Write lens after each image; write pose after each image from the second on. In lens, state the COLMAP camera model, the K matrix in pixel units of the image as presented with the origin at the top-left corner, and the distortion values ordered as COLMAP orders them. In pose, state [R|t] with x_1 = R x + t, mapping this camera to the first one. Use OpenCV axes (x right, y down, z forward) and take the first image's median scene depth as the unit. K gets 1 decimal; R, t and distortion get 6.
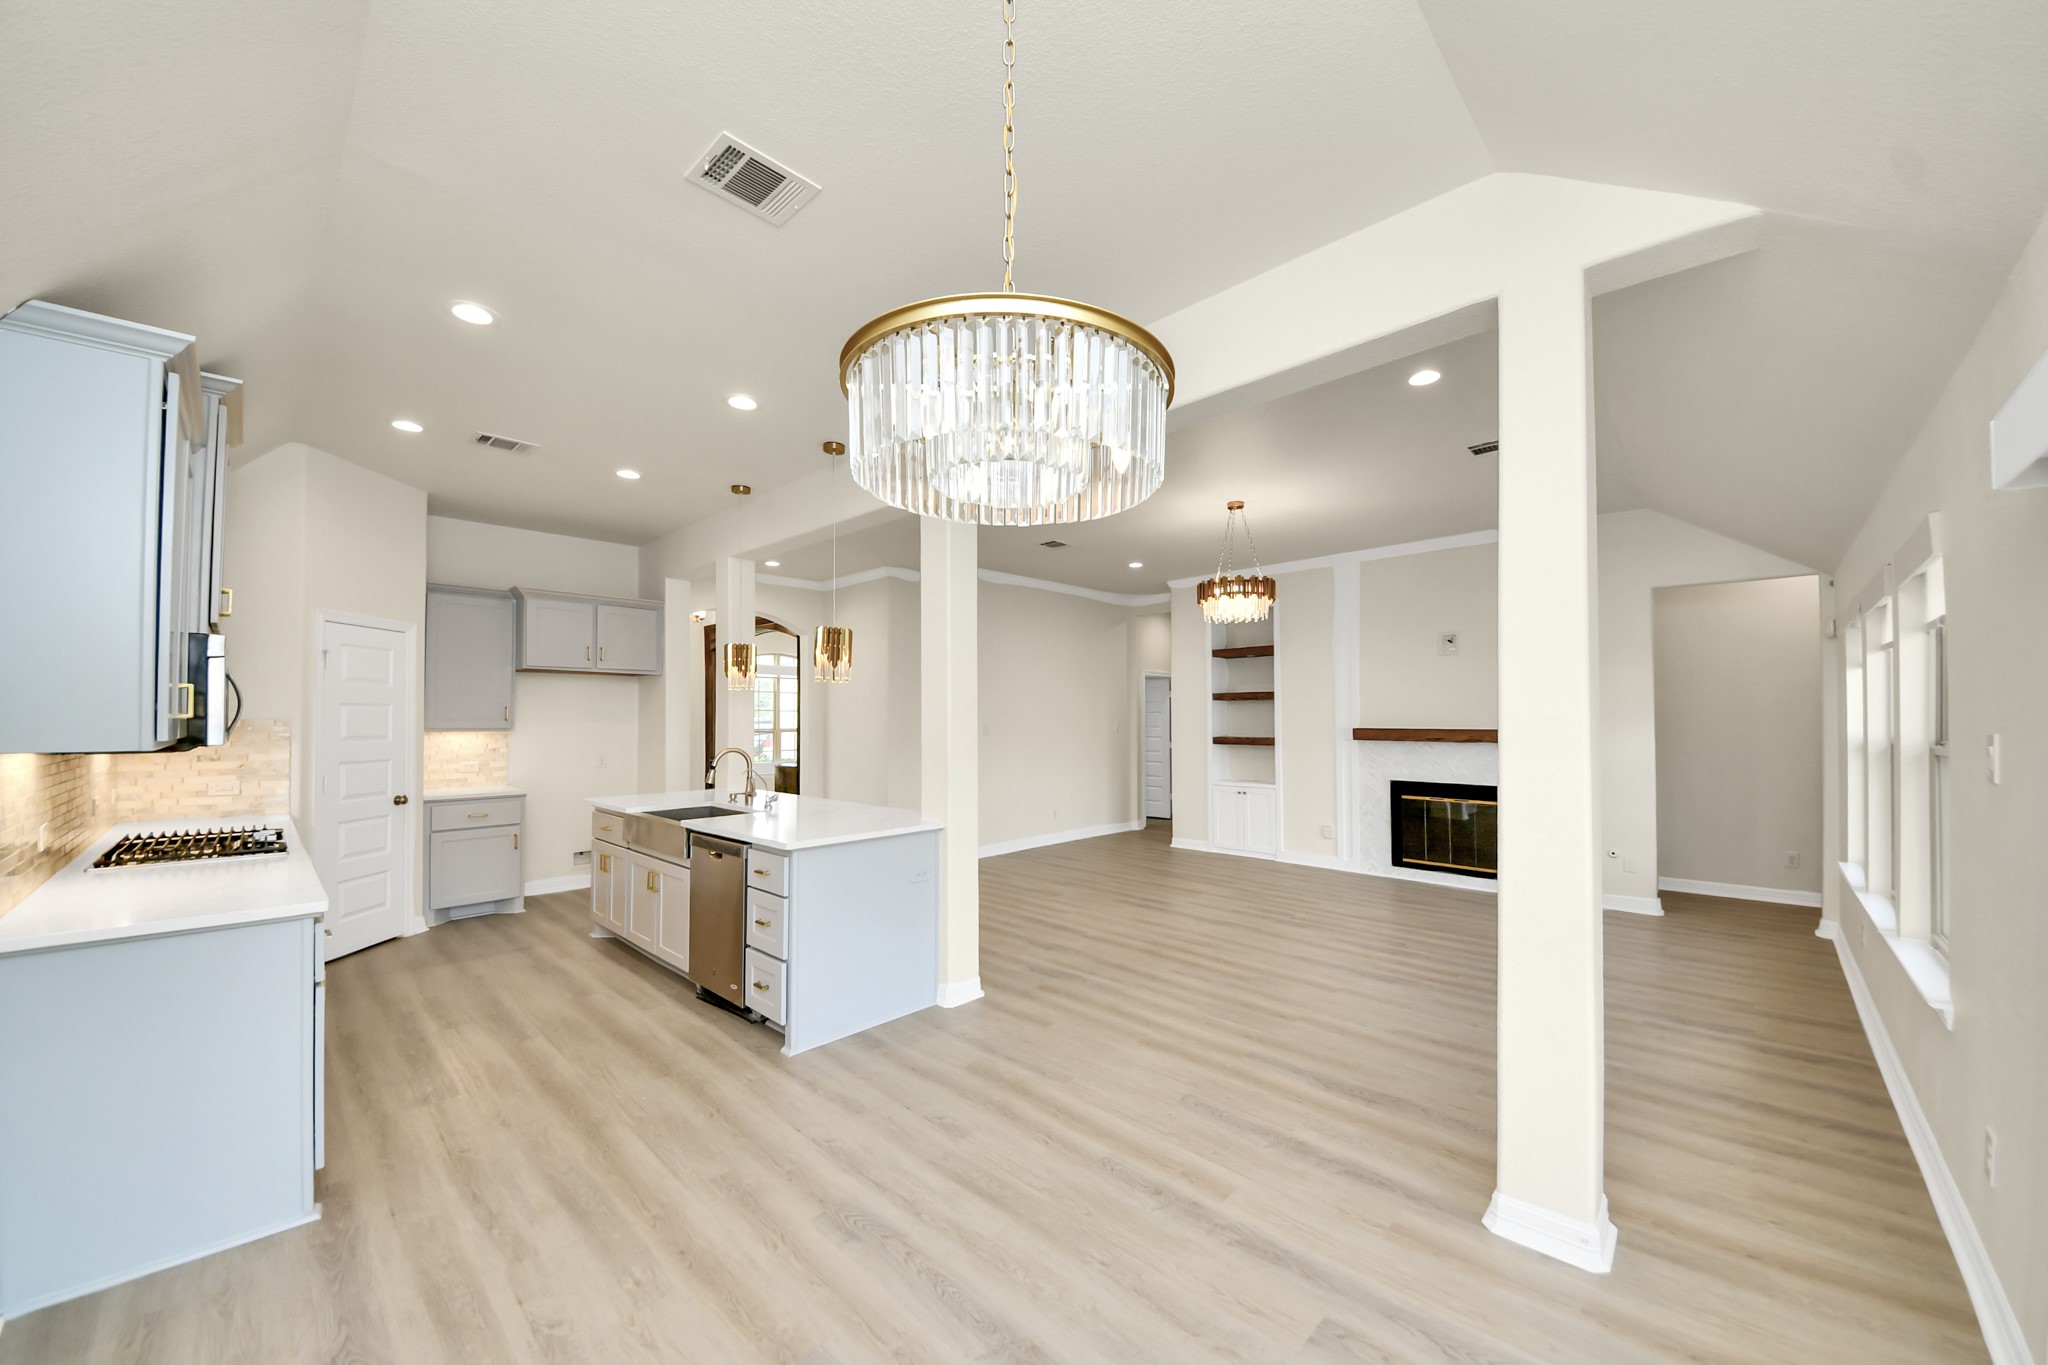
lens RADIAL K [[748.5, 0, 1016.3], [0, 748.5, 702.5], [0, 0, 1]] dist [0.009785, -0.001986]
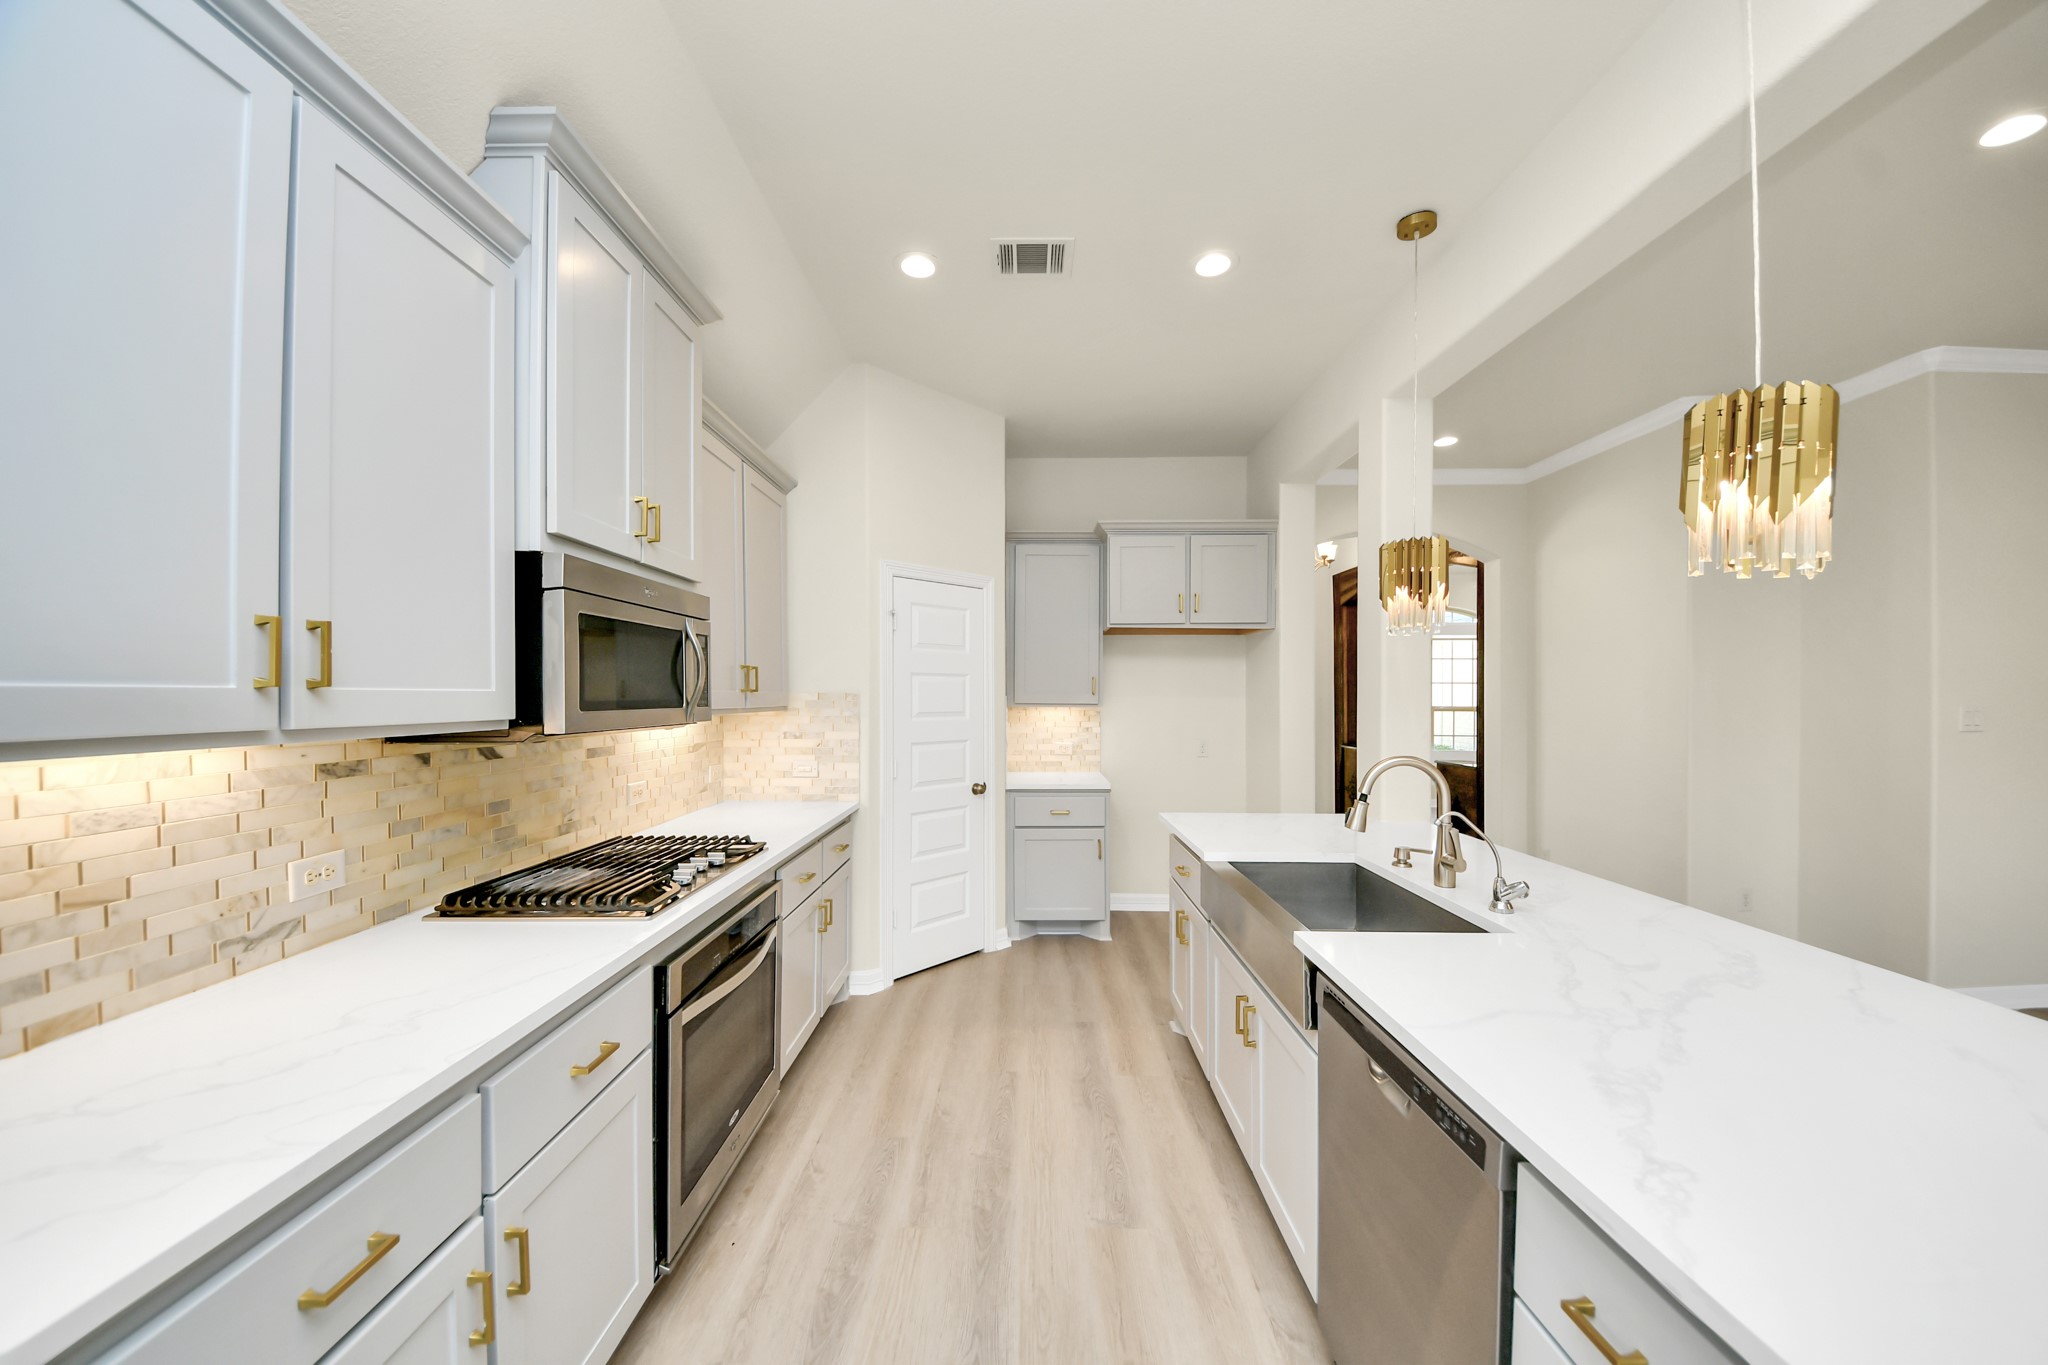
lens RADIAL K [[748.5, 0, 1035.4], [0, 748.5, 690.7], [0, 0, 1]] dist [0.009785, -0.001986]
pose [[0.717909, -0.001404, -0.696136, -0.160592], [0.013752, 0.999831, 0.012166, 0.009417], [0.696001, -0.018307, 0.717807, 0.371428]]
